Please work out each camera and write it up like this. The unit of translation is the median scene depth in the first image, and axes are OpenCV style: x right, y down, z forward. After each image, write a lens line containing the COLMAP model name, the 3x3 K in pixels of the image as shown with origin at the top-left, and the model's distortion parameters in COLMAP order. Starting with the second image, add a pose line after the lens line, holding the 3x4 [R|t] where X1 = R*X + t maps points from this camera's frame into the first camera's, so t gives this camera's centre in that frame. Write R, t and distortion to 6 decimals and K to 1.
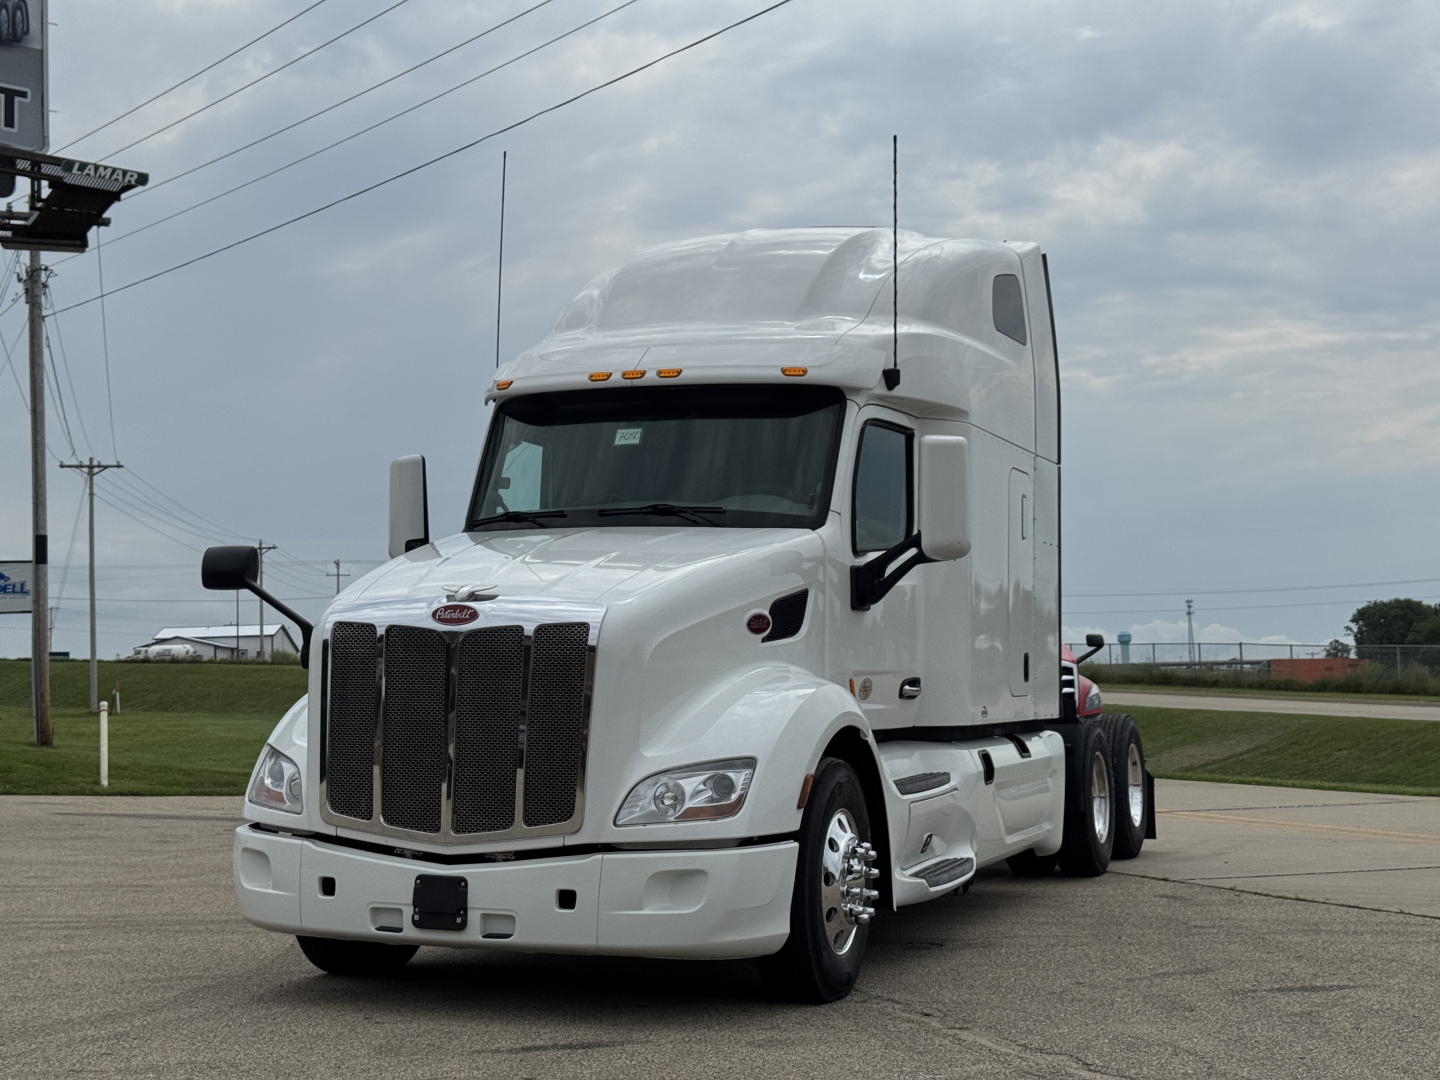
lens RADIAL K [[1979.5, 0, 720.0], [0, 1979.5, 540.0], [0, 0, 1]] dist [0.158460, -0.011658]
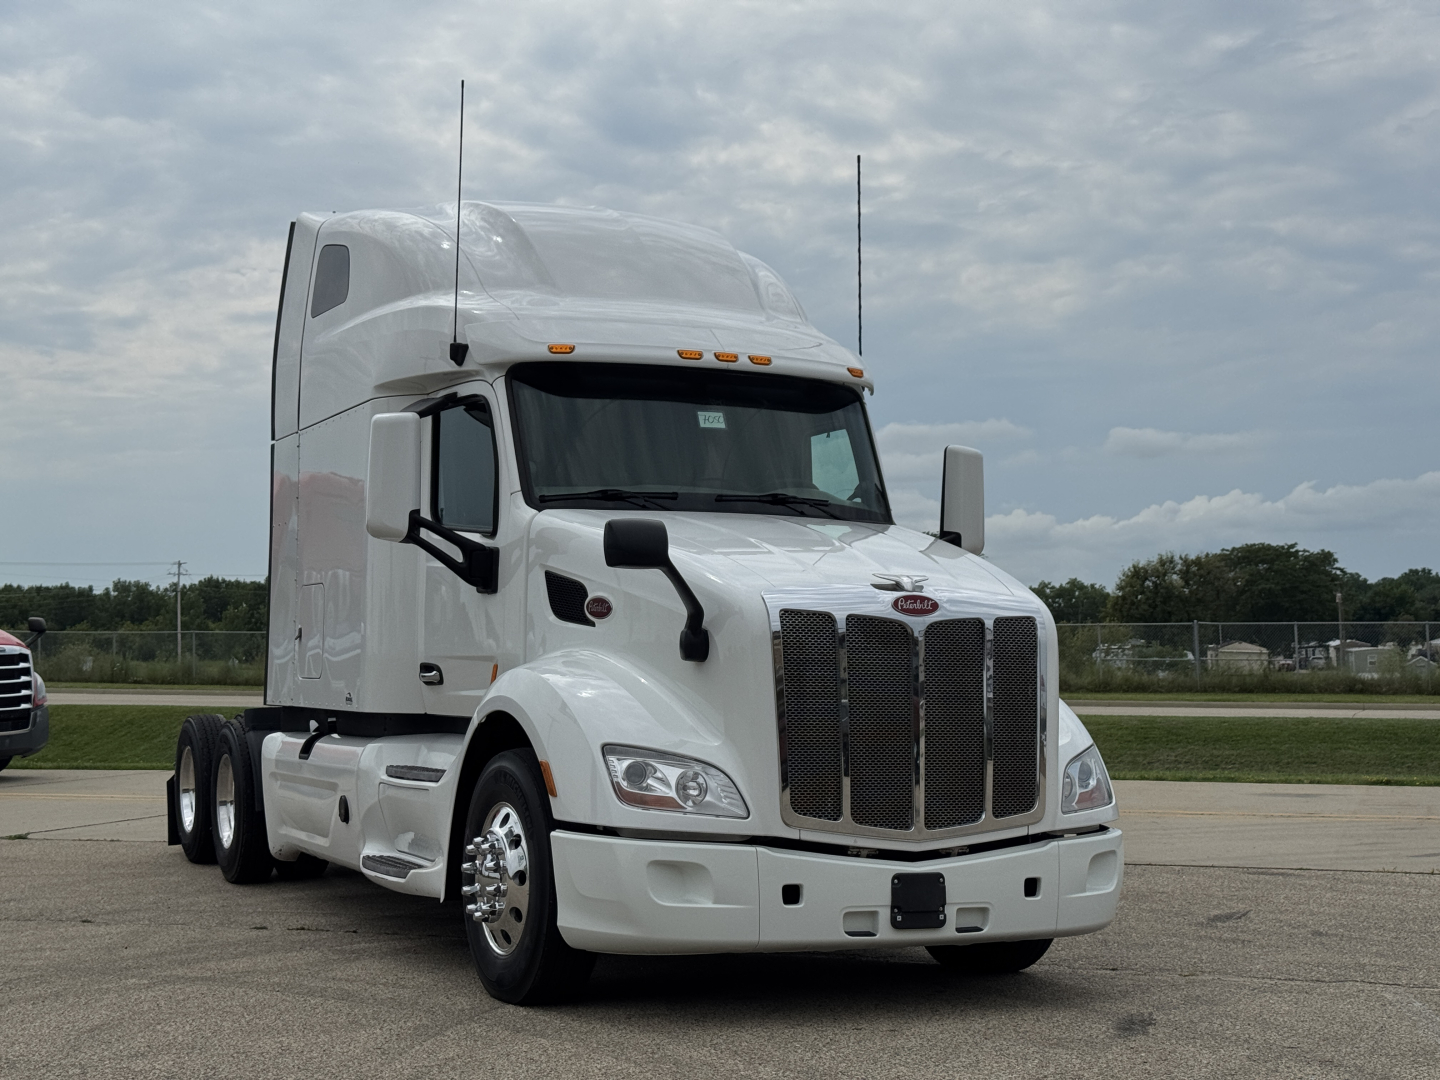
lens RADIAL K [[1979.5, 0, 720.0], [0, 1979.5, 540.0], [0, 0, 1]] dist [0.158460, -0.011658]
pose [[0.702522, 0.044170, 0.710290, -0.893579], [-0.049815, 0.998676, -0.012833, 0.022865], [-0.709916, -0.026367, 0.703792, 0.384137]]
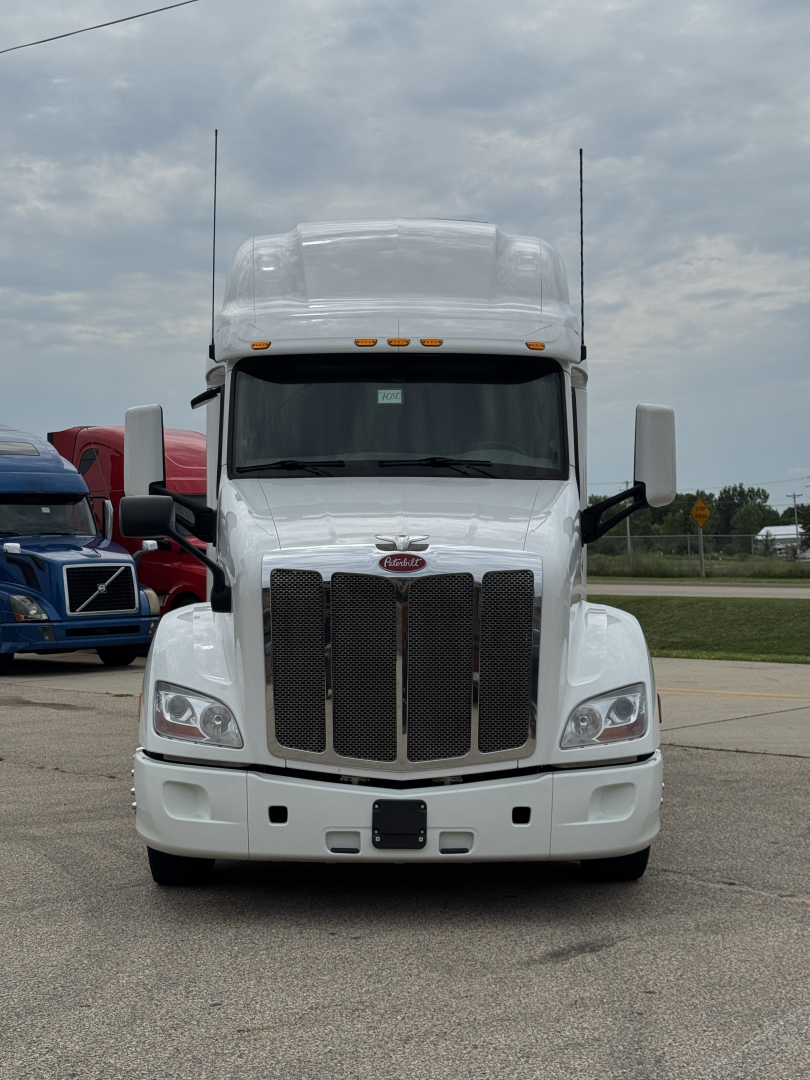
lens RADIAL K [[1484.7, 0, 405.0], [0, 1484.7, 540.0], [0, 0, 1]] dist [0.158460, -0.011658]
pose [[0.931231, -0.005449, 0.364388, -0.430915], [-0.014931, 0.998478, 0.053087, -0.018664], [-0.364123, -0.054877, 0.929733, 0.237507]]
